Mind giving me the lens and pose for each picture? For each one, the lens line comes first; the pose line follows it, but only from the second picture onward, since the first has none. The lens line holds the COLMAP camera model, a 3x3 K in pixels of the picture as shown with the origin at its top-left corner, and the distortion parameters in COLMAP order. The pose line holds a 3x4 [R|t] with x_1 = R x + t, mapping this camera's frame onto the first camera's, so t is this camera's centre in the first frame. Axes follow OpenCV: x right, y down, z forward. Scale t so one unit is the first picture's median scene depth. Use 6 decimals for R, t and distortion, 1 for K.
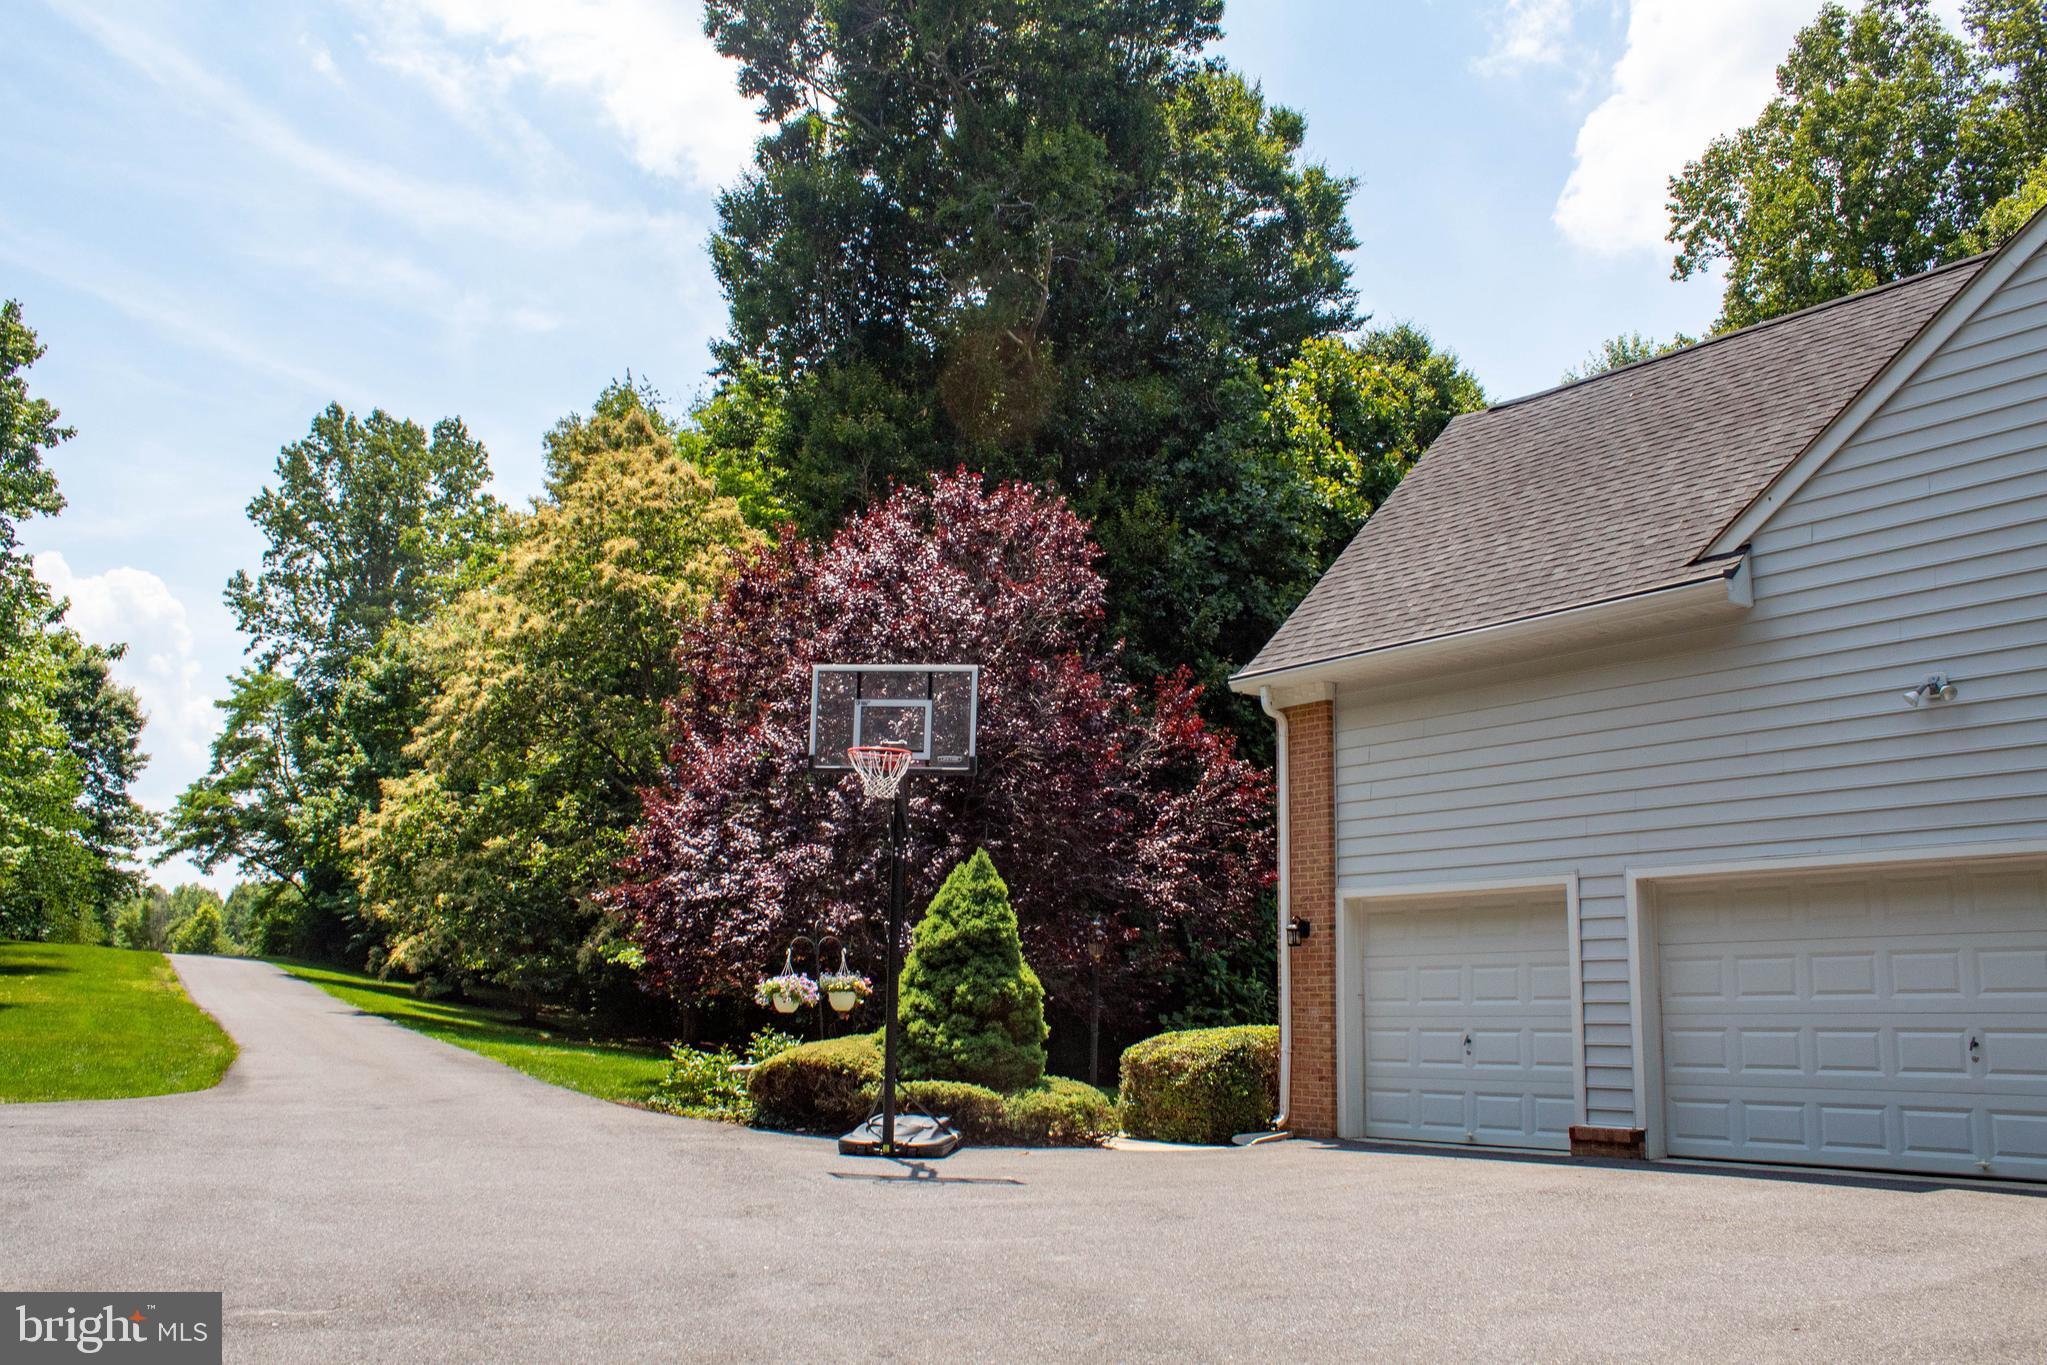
lens RADIAL K [[1712.4, 0, 1071.9], [0, 1712.4, 712.2], [0, 0, 1]] dist [-0.168256, 0.177388]
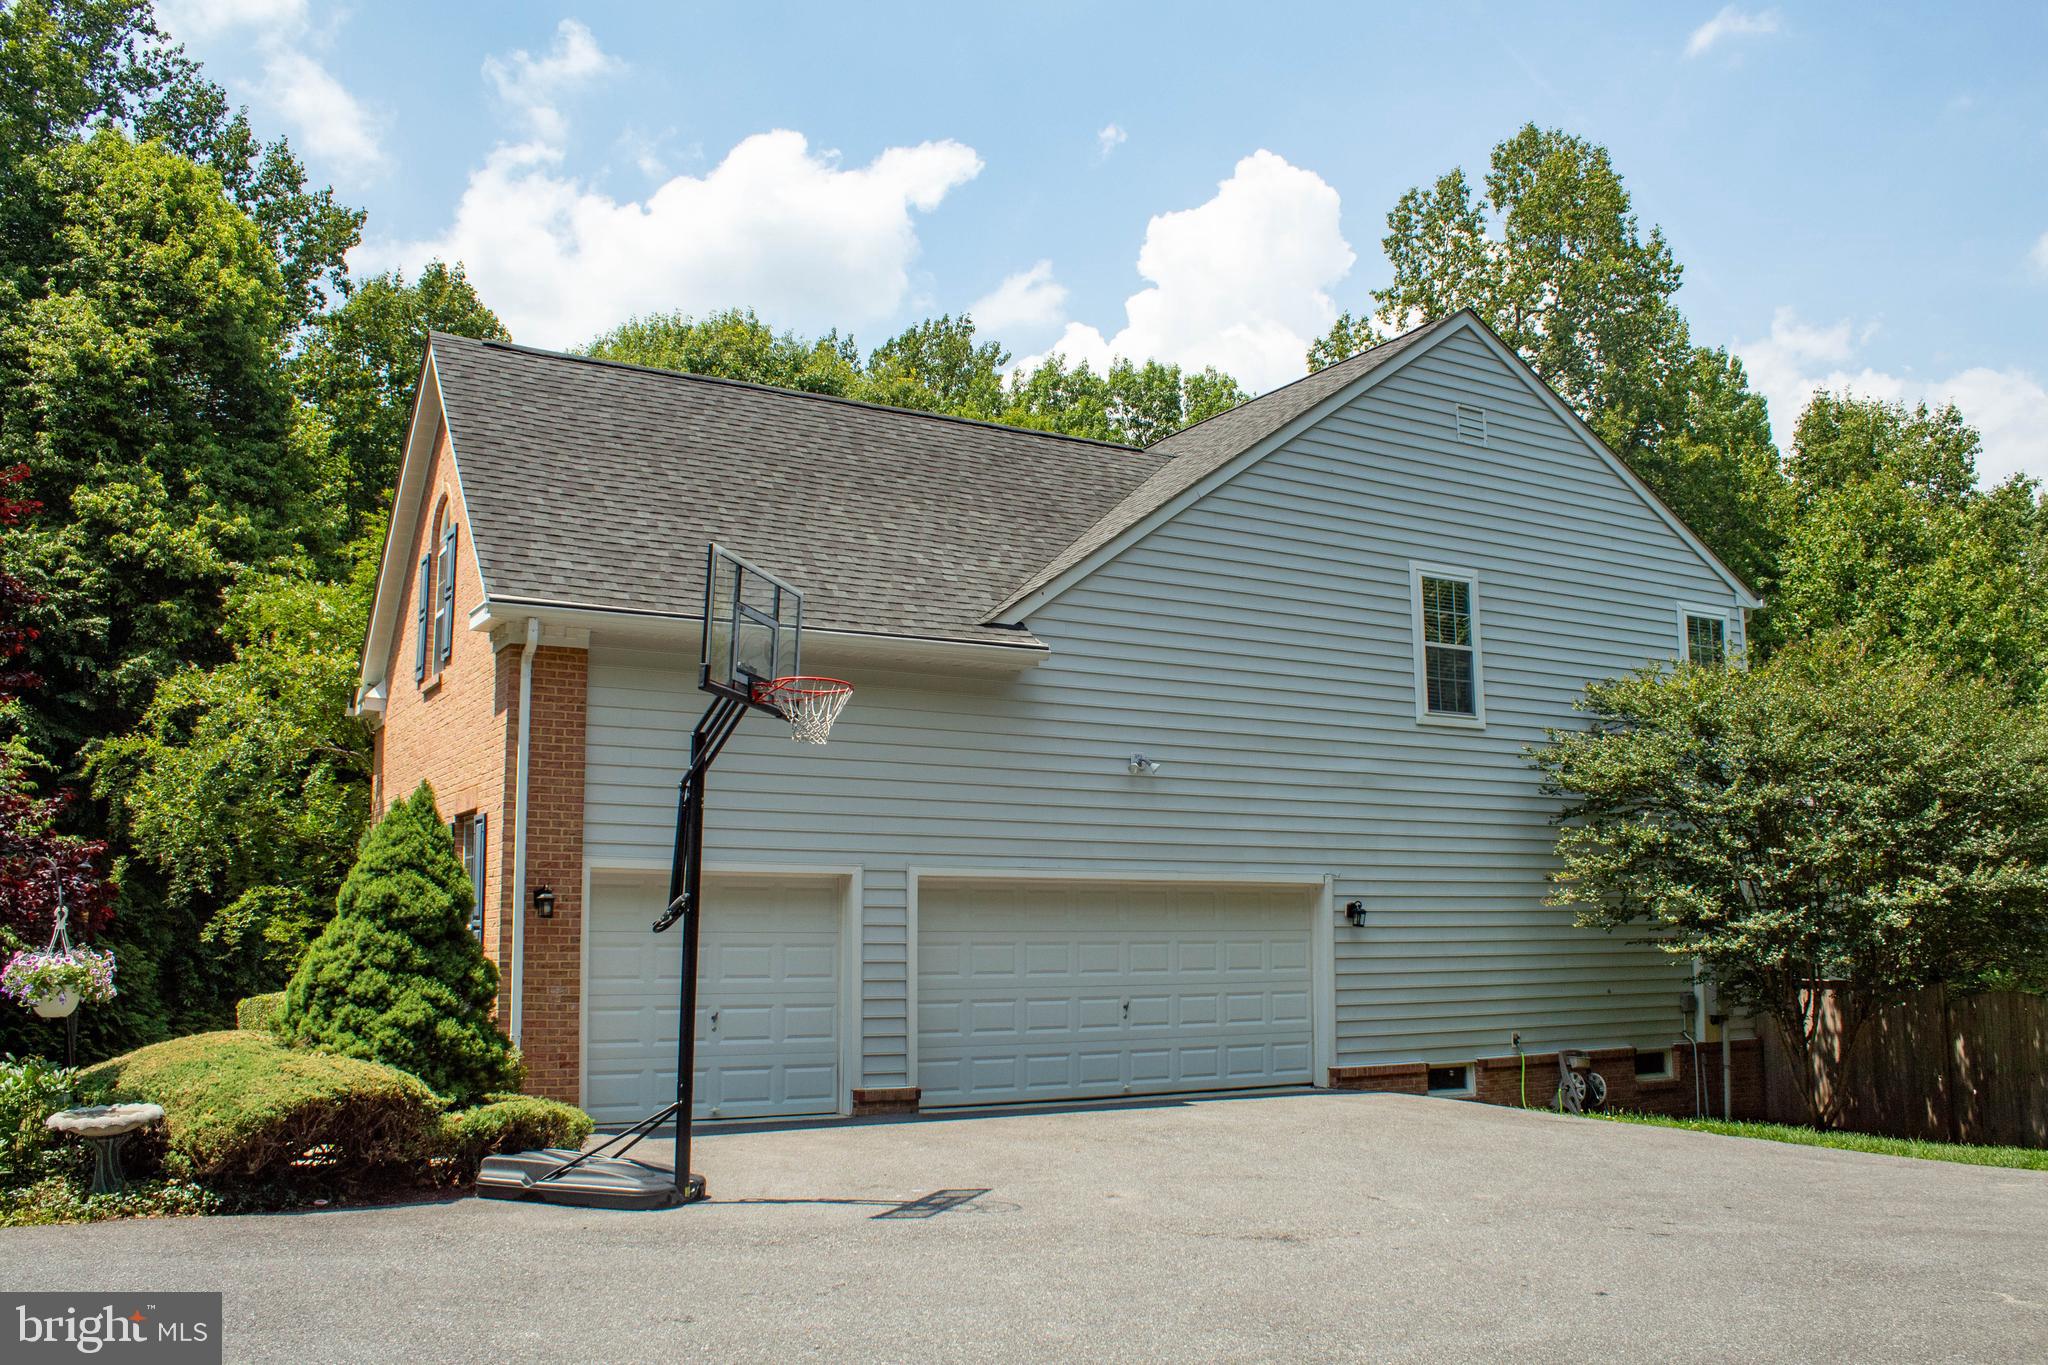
lens RADIAL K [[1704.0, 0, 1020.7], [0, 1704.0, 737.9], [0, 0, 1]] dist [-0.161299, 0.119830]
pose [[0.154896, 0.114089, 0.981321, -0.808727], [-0.163079, 0.982636, -0.088501, 0.095230], [-0.974378, -0.146325, 0.170811, 0.719846]]
